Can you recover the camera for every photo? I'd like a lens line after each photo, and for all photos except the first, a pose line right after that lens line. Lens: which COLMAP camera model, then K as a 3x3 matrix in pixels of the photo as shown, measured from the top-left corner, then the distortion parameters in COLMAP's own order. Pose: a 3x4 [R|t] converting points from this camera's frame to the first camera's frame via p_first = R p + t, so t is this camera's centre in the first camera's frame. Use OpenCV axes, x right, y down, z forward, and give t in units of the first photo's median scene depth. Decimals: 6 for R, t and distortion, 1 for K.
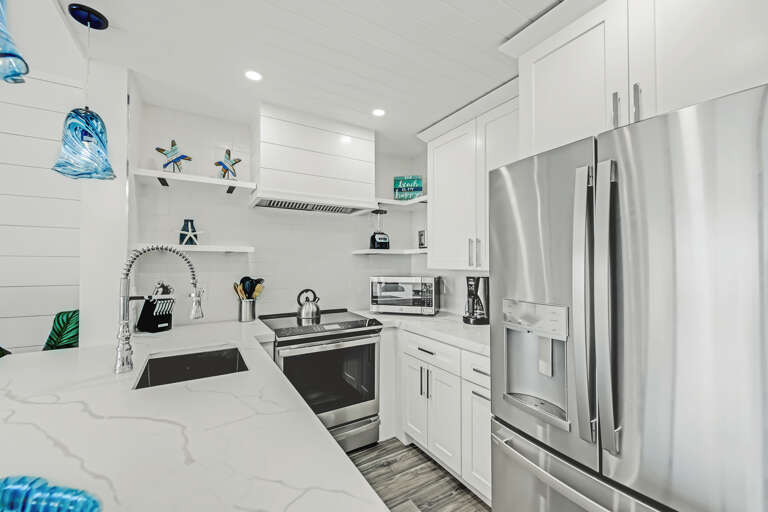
lens RADIAL K [[317.1, 0, 384.0], [0, 317.1, 256.0], [0, 0, 1]] dist [-0.000533, -0.000117]
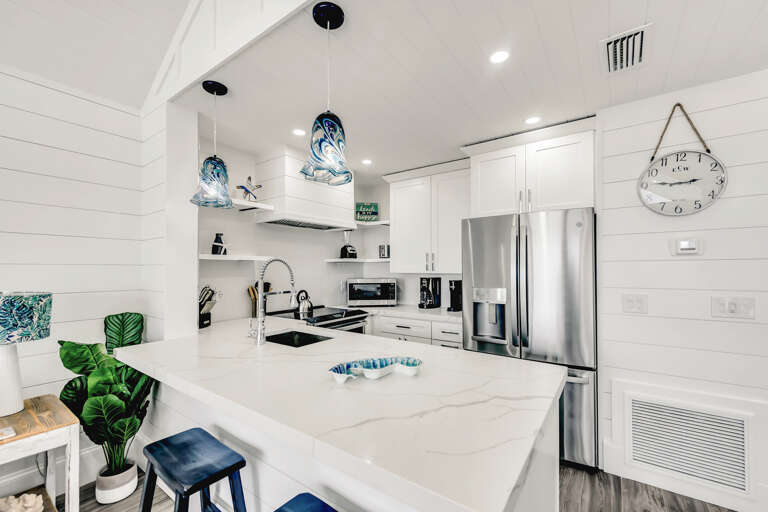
lens RADIAL K [[317.3, 0, 384.4], [0, 317.3, 264.3], [0, 0, 1]] dist [0.001362, 0.000088]
pose [[0.921547, 0.000647, 0.388266, -0.435738], [-0.004304, 0.999954, 0.008550, -0.009804], [-0.388243, -0.009551, 0.921508, -0.292189]]
